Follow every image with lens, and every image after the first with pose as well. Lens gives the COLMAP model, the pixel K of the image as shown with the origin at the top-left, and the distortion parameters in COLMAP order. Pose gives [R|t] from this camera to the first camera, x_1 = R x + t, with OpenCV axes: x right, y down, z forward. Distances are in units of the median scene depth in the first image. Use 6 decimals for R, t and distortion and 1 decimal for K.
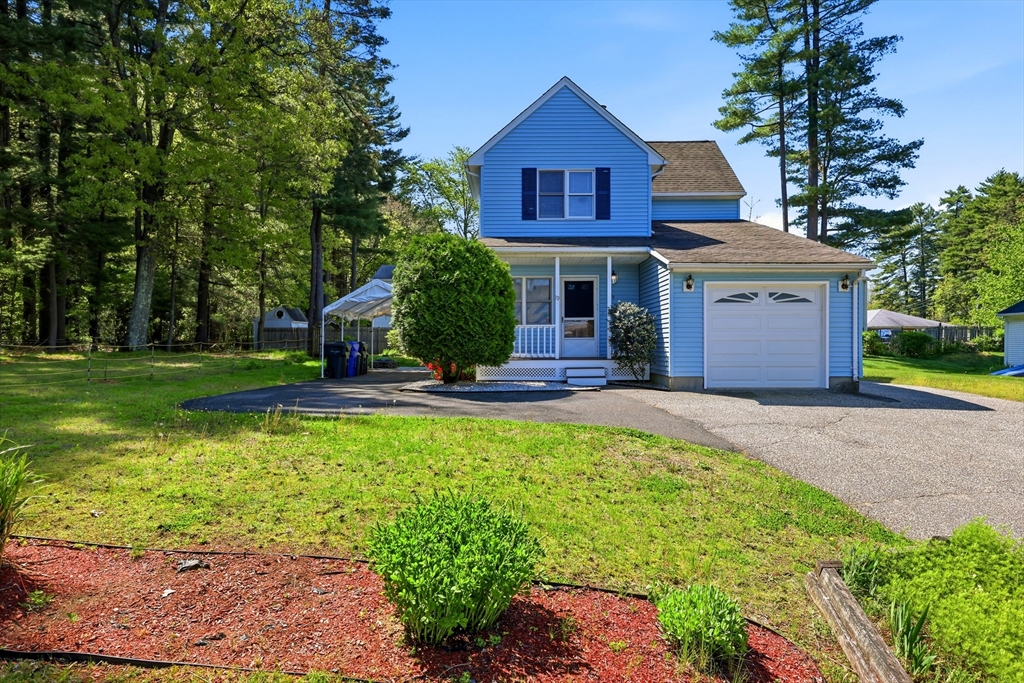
lens RADIAL K [[484.0, 0, 512.0], [0, 484.0, 341.5], [0, 0, 1]] dist [0.003231, 0.000711]
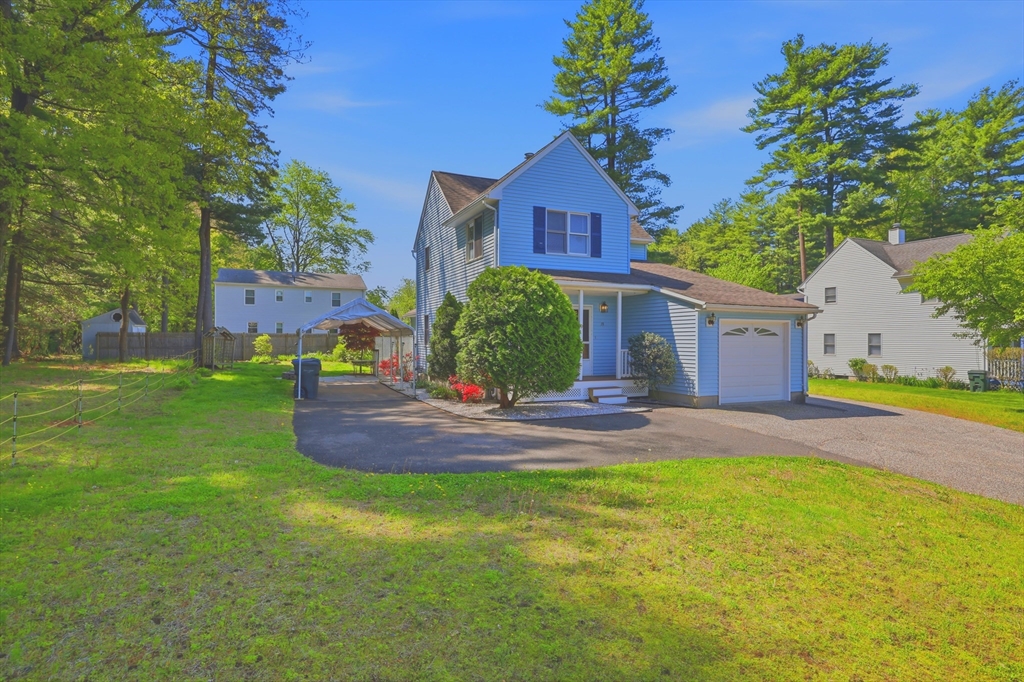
lens RADIAL K [[417.8, 0, 498.0], [0, 417.8, 344.2], [0, 0, 1]] dist [0.002050, 0.000168]
pose [[0.948842, 0.003969, 0.315725, -0.352454], [-0.003126, 0.999990, -0.003178, -0.039209], [-0.315734, 0.002028, 0.948845, 0.120611]]
